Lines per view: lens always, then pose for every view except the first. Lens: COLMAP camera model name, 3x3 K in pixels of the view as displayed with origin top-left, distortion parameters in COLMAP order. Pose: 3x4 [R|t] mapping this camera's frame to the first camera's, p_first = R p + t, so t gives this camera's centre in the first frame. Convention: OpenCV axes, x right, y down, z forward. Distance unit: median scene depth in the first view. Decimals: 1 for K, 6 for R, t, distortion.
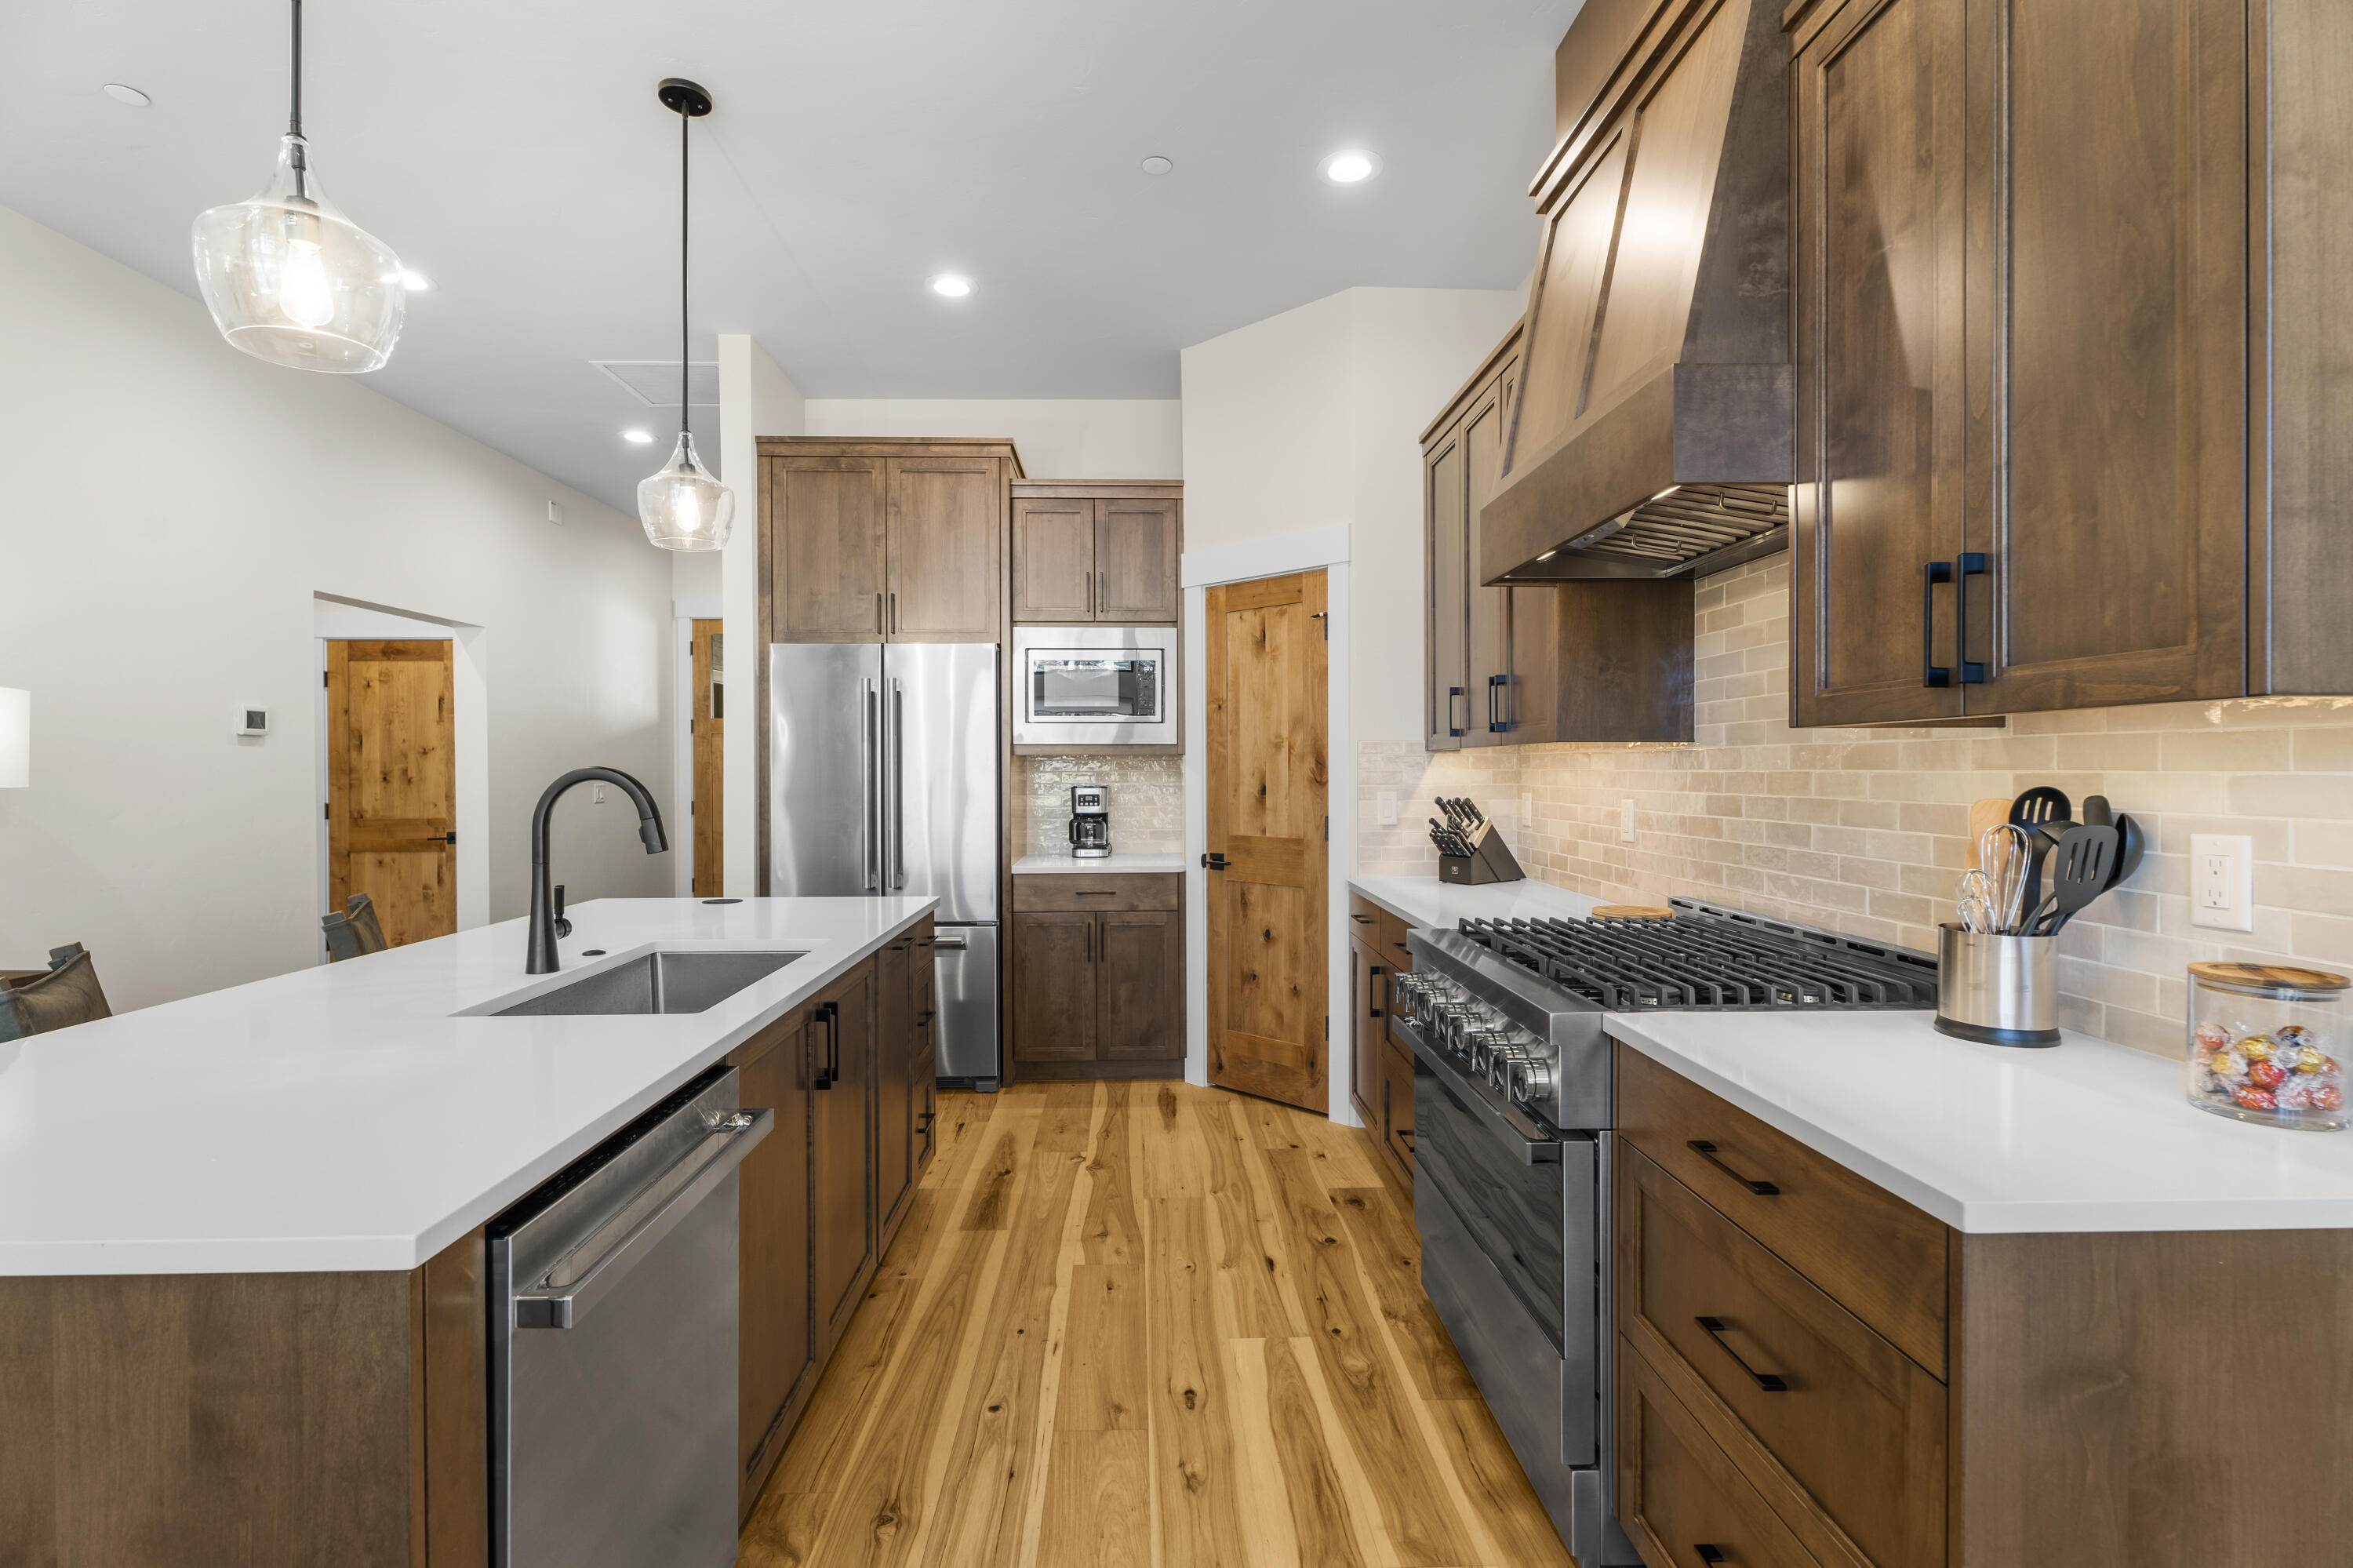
lens RADIAL K [[1050.9, 0, 1166.5], [0, 1050.9, 778.6], [0, 0, 1]] dist [-0.000790, -0.000254]
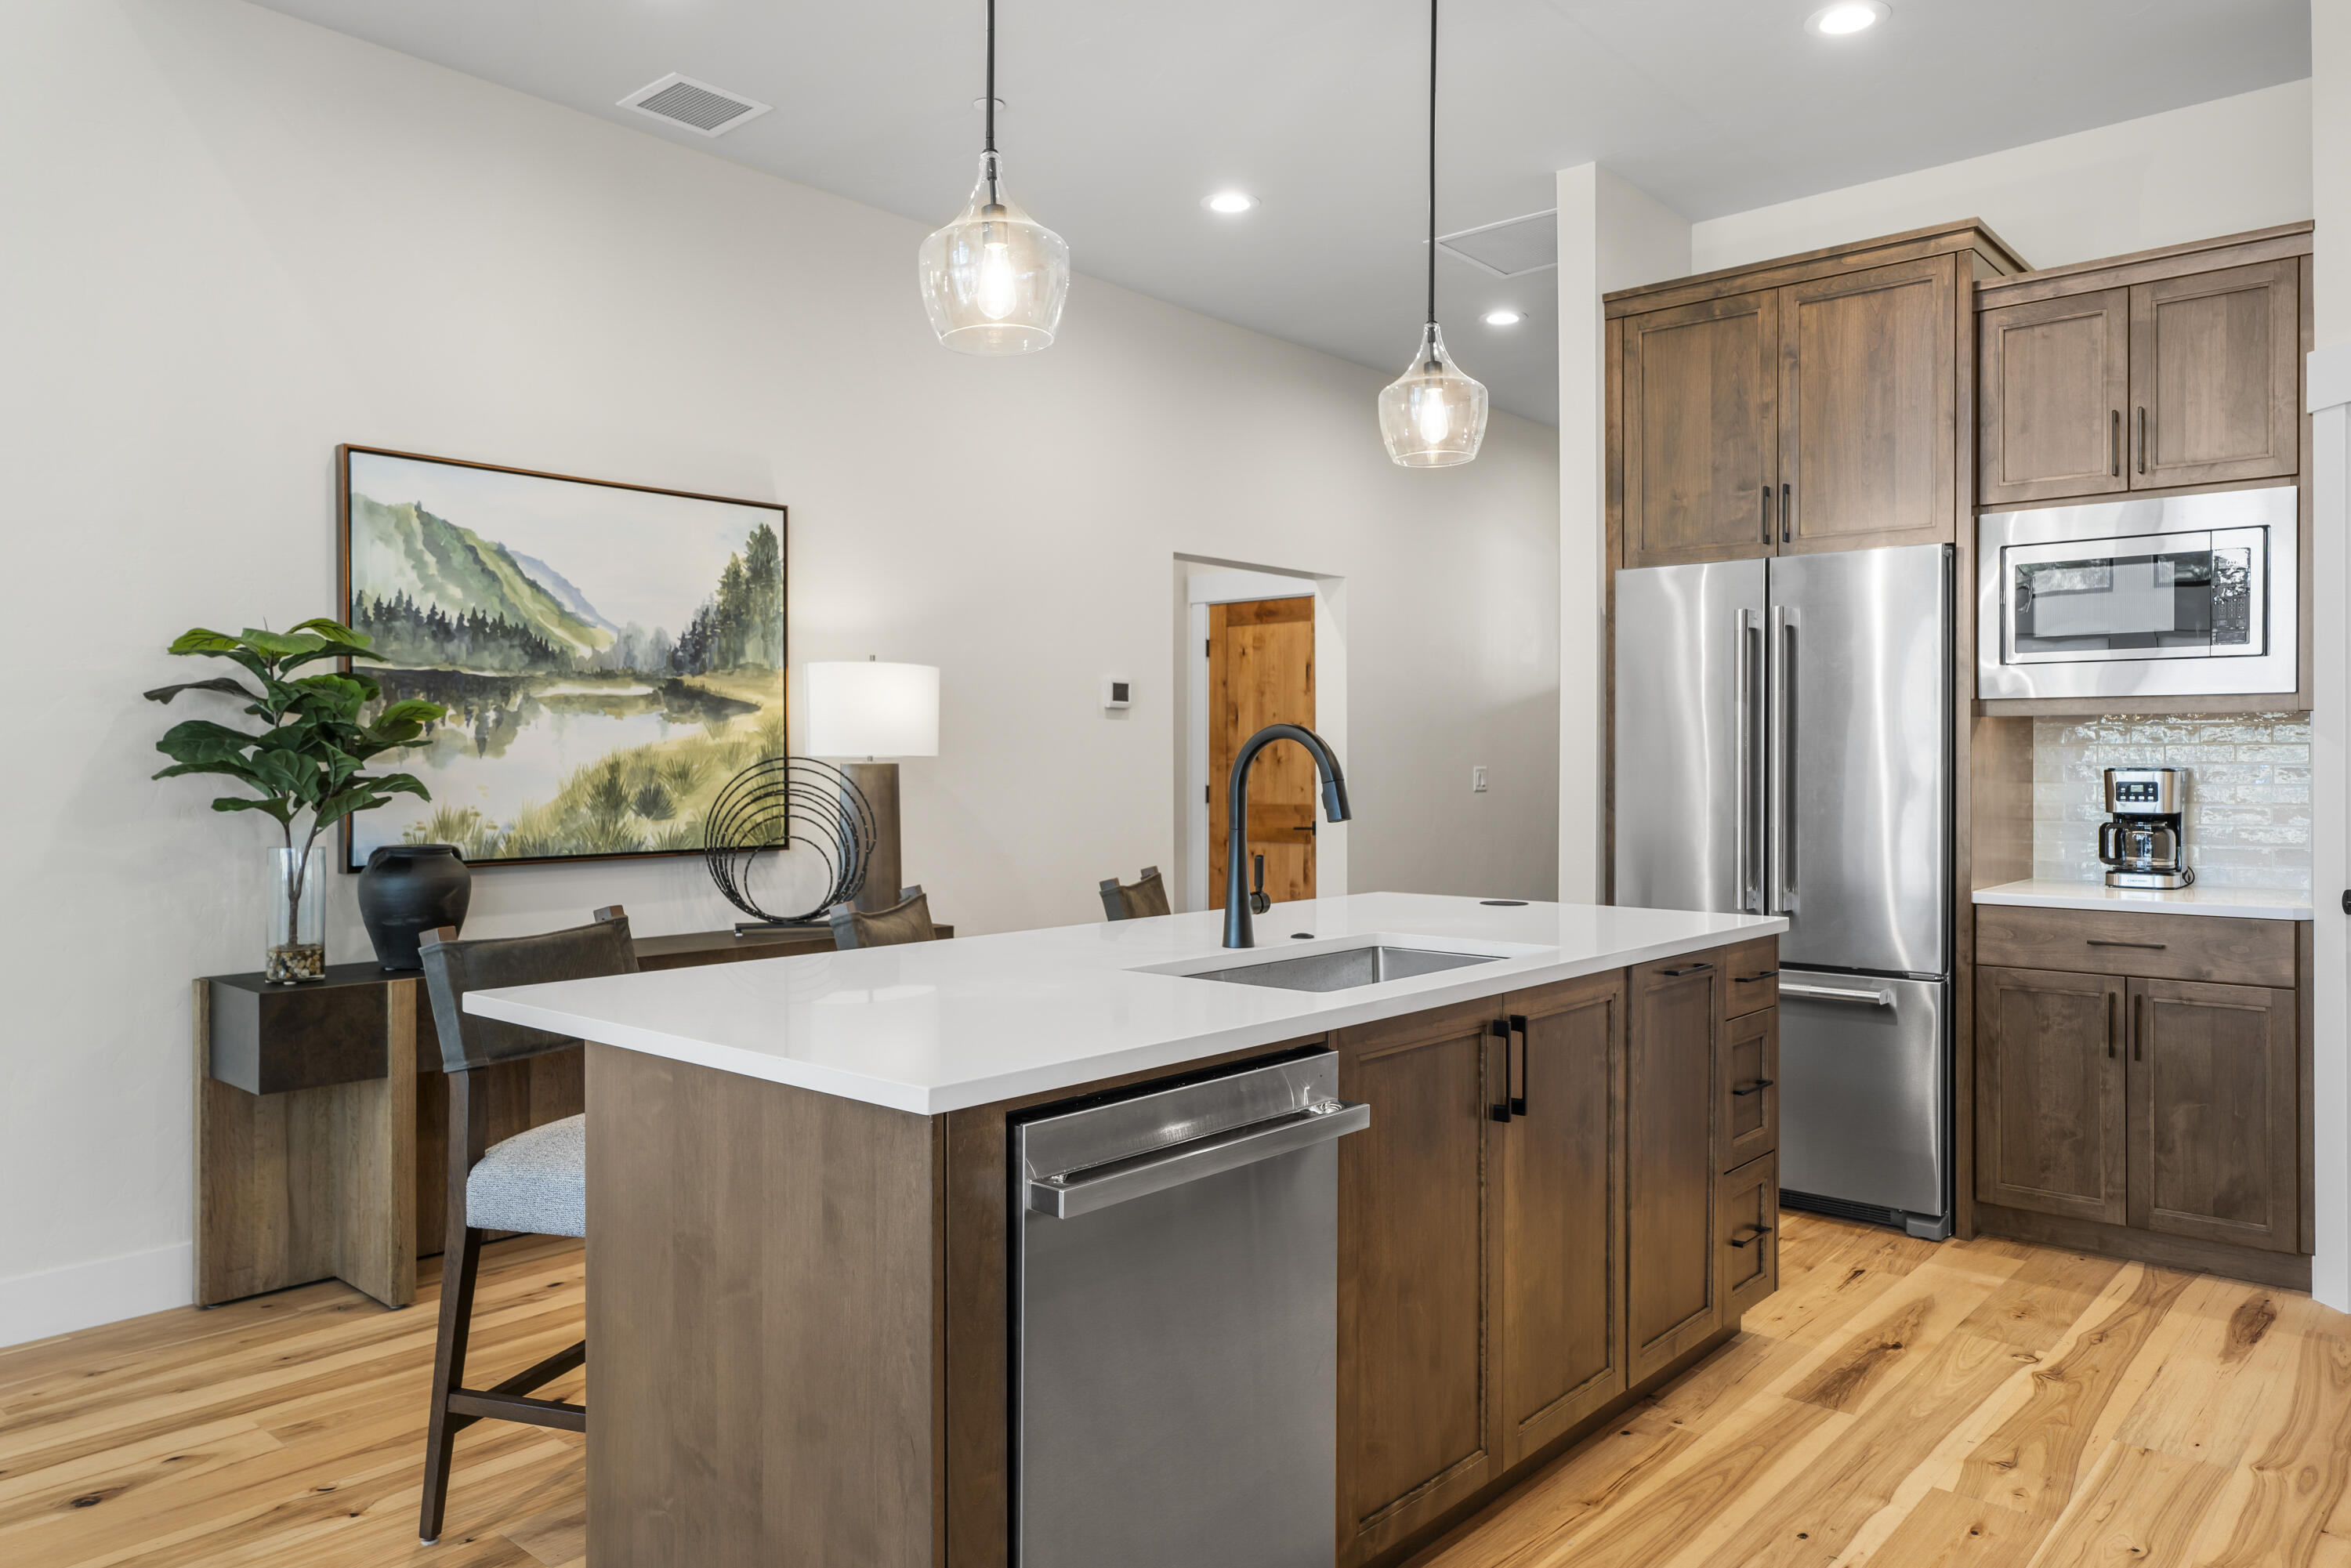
lens RADIAL K [[1590.8, 0, 1172.7], [0, 1590.8, 762.5], [0, 0, 1]] dist [-0.000829, 0.005589]
pose [[0.732113, 0.003124, -0.681176, 0.209796], [-0.008262, 0.999957, -0.004293, 0.018724], [0.681133, 0.008771, 0.732107, -0.043795]]
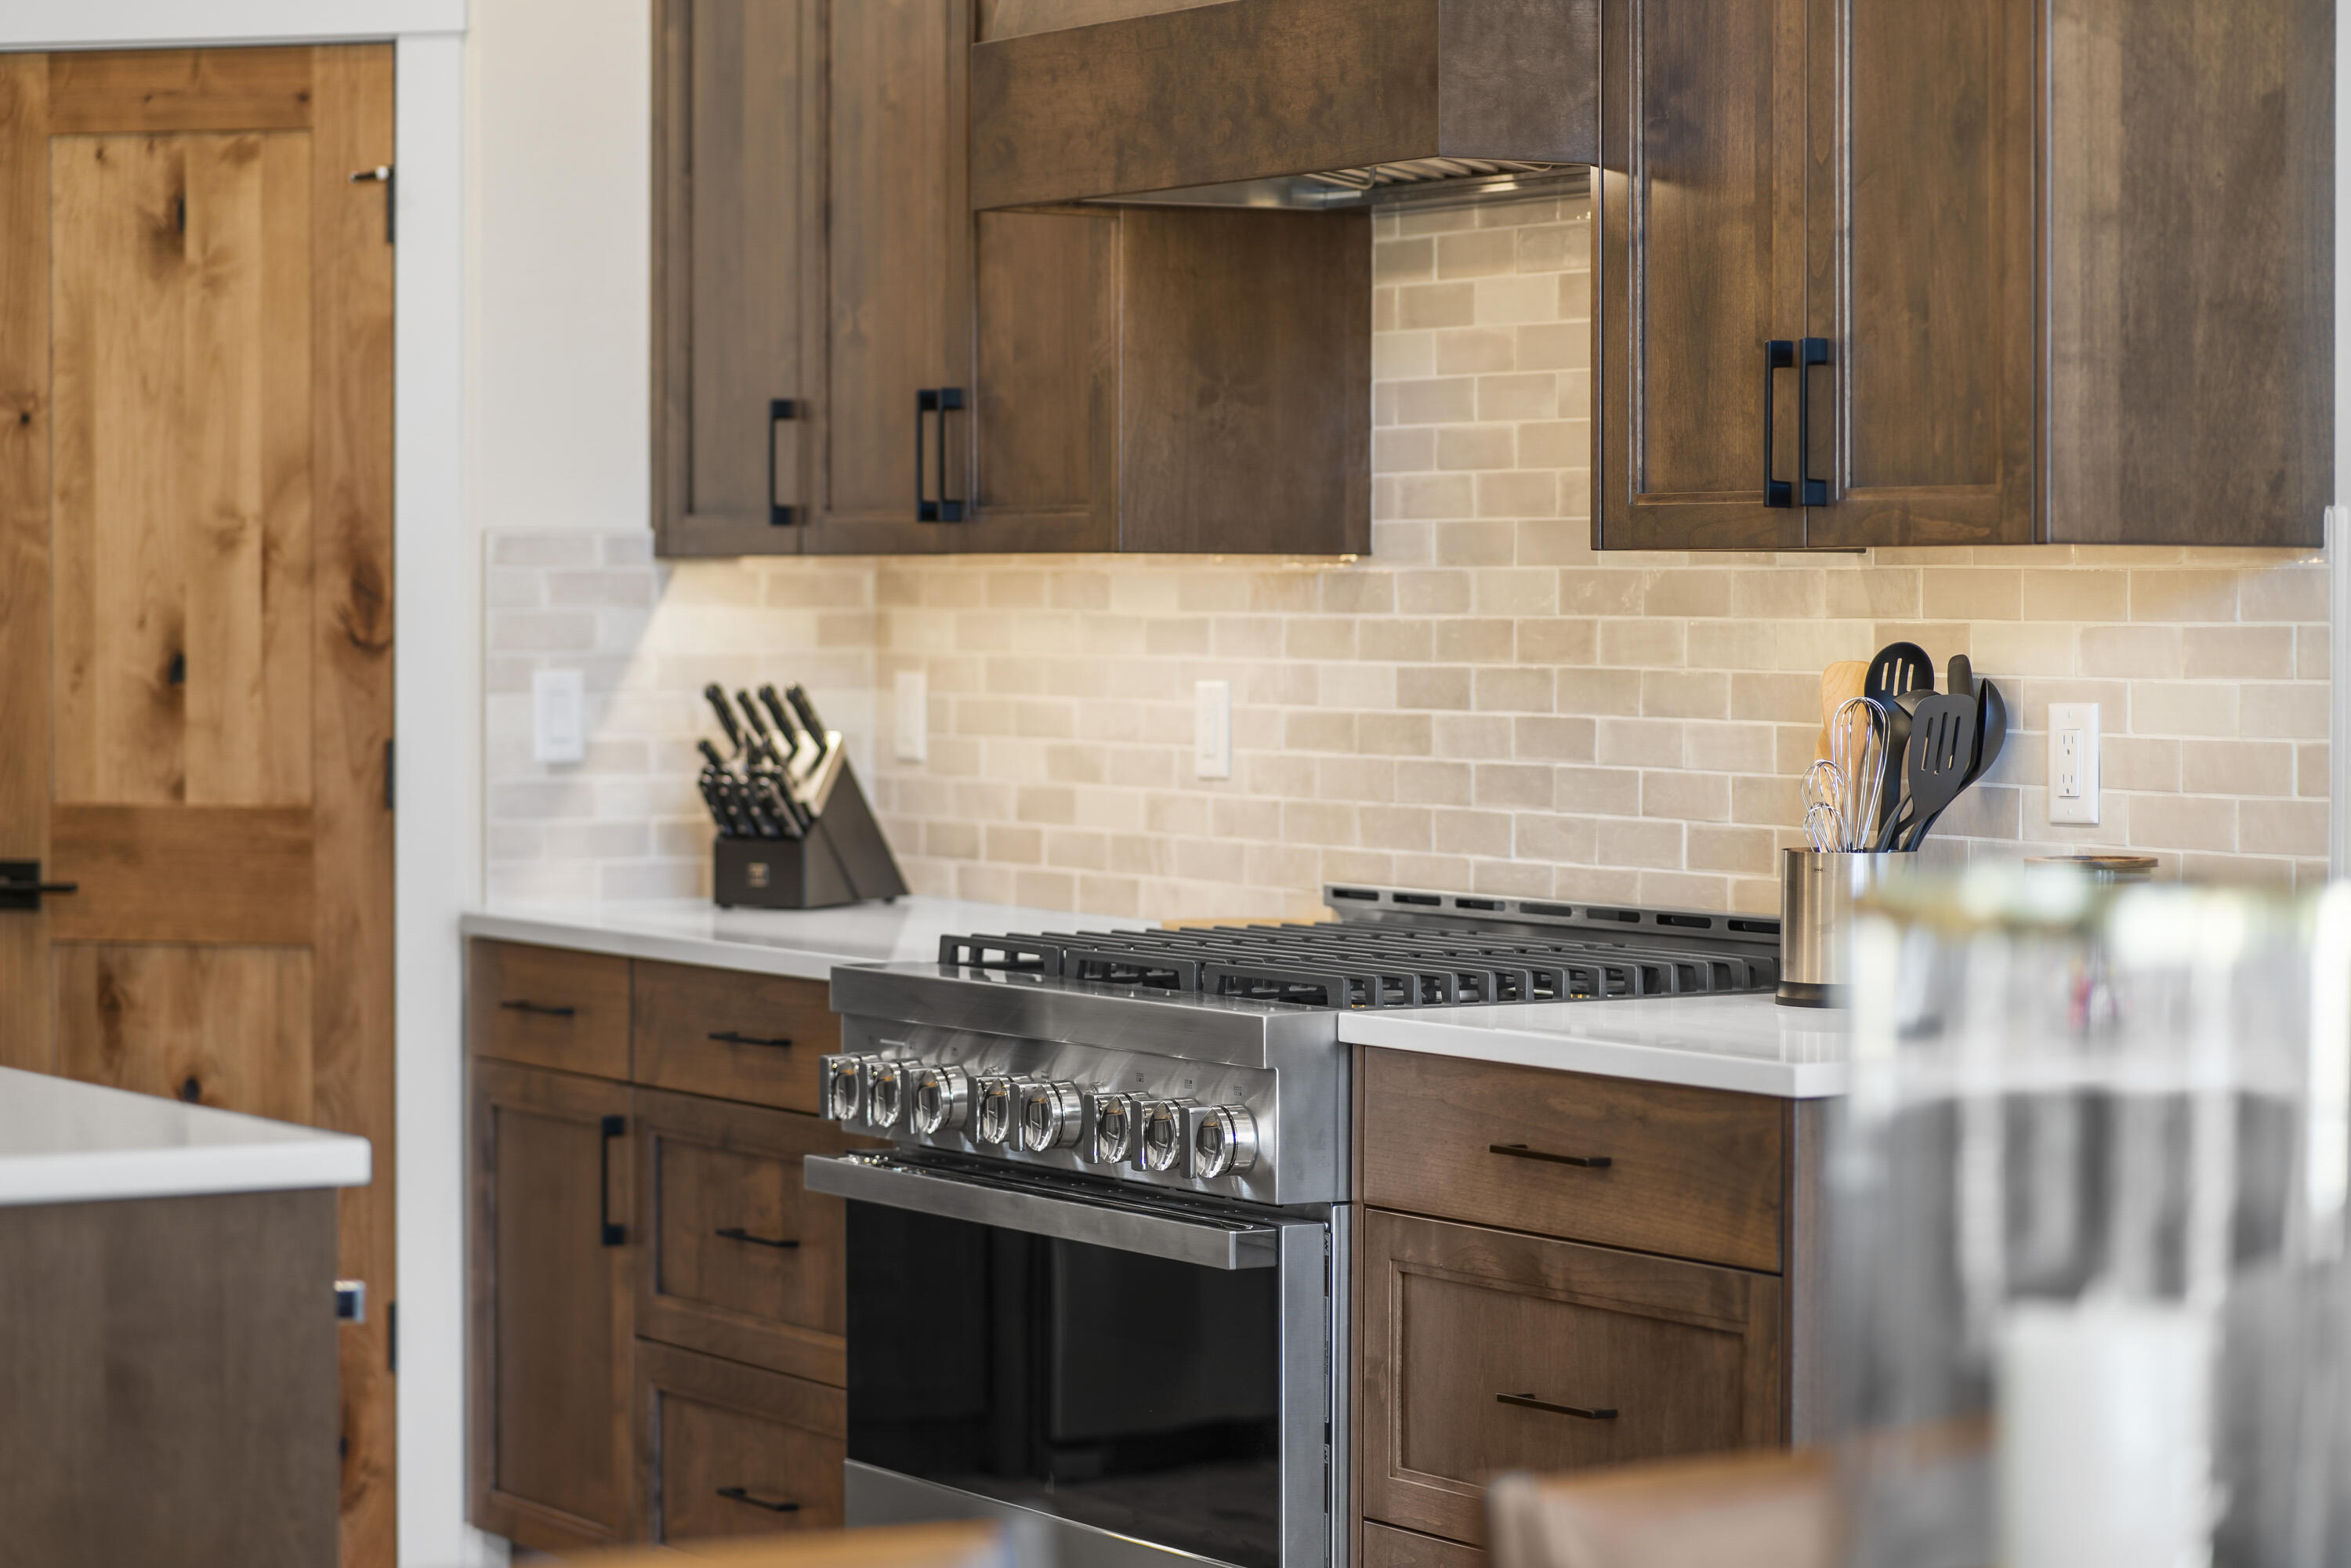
lens RADIAL K [[5702.8, 0, 1175.5], [0, 5702.8, 784.0], [0, 0, 1]] dist [-0.201016, 0.561704]
pose [[0.867607, -0.011934, 0.497107, -0.708537], [-0.000035, 0.999710, 0.024061, 0.005284], [-0.497251, -0.020893, 0.867355, -0.986498]]
